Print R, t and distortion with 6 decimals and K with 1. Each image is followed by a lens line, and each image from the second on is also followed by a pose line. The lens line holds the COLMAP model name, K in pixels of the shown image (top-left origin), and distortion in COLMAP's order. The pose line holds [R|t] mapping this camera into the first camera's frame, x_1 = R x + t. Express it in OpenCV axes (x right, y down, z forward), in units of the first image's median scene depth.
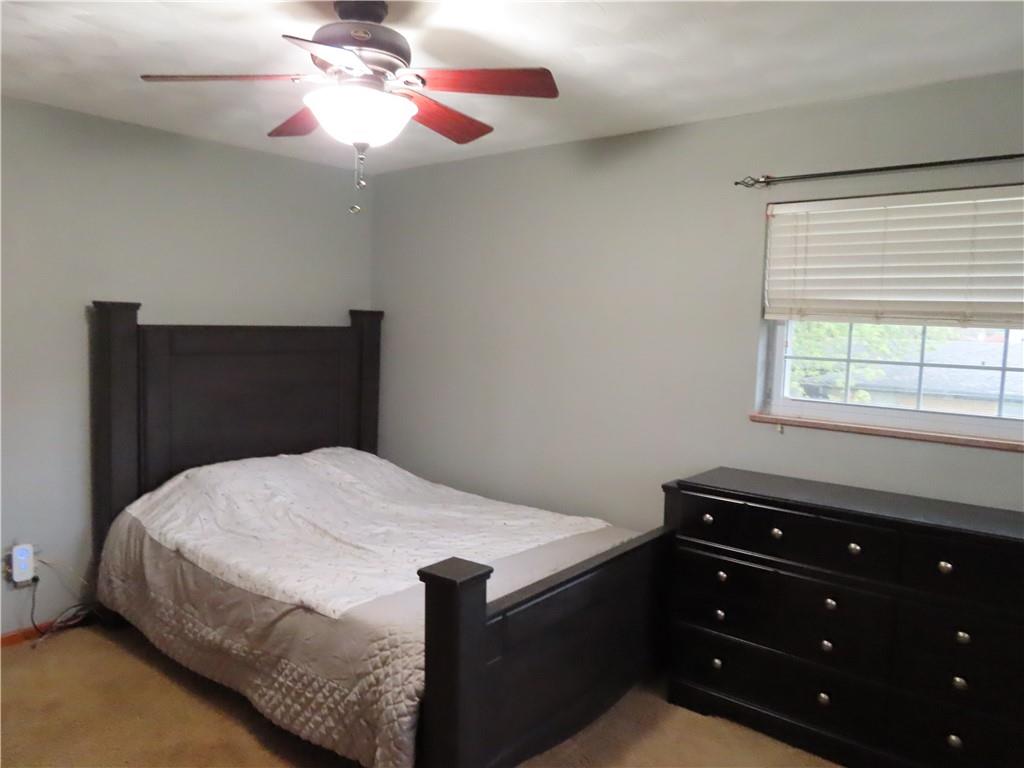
lens RADIAL K [[727.9, 0, 511.1], [0, 727.9, 382.9], [0, 0, 1]] dist [-0.009569, 0.000557]
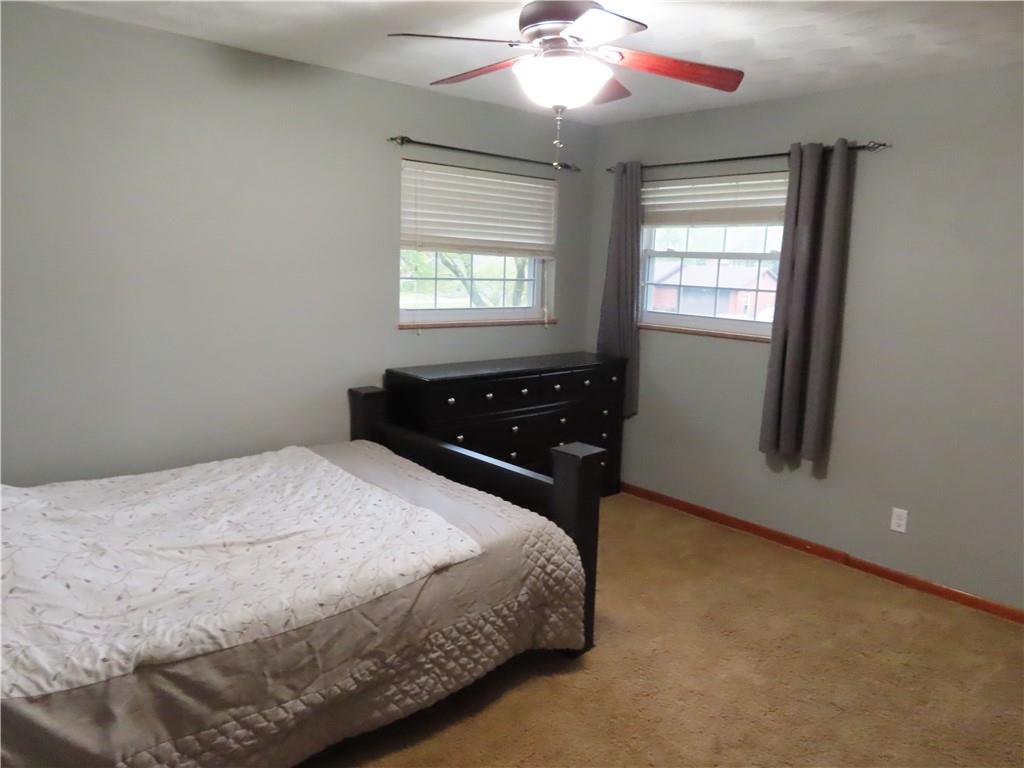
lens RADIAL K [[727.9, 0, 511.1], [0, 727.9, 382.9], [0, 0, 1]] dist [-0.009569, 0.000557]
pose [[0.149142, -0.185699, 0.971222, -0.980244], [0.052775, 0.982302, 0.179713, -0.081206], [-0.987406, 0.024454, 0.156302, 0.645993]]
